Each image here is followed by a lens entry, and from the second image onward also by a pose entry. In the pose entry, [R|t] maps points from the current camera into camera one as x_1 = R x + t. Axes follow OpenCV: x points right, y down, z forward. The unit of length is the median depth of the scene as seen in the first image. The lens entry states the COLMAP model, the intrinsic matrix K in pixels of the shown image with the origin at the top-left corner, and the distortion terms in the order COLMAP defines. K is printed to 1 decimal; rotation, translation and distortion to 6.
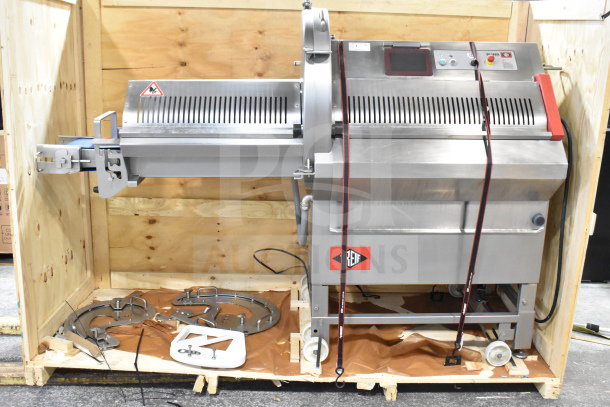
lens RADIAL K [[612.6, 0, 305.0], [0, 612.6, 203.5], [0, 0, 1]] dist [-0.072075, -0.003904]
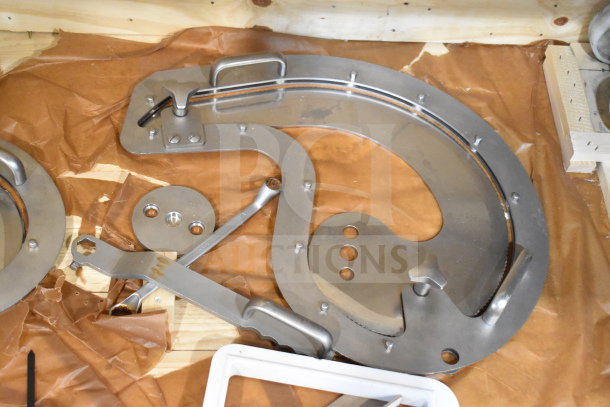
lens RADIAL K [[922.8, 0, 307.1], [0, 922.8, 186.0], [0, 0, 1]] dist [-0.010292, -0.093340]
pose [[0.997234, 0.020704, 0.071386, -0.200788], [-0.062133, 0.759303, 0.647764, -0.092597], [-0.040792, -0.650407, 0.758490, 0.829309]]
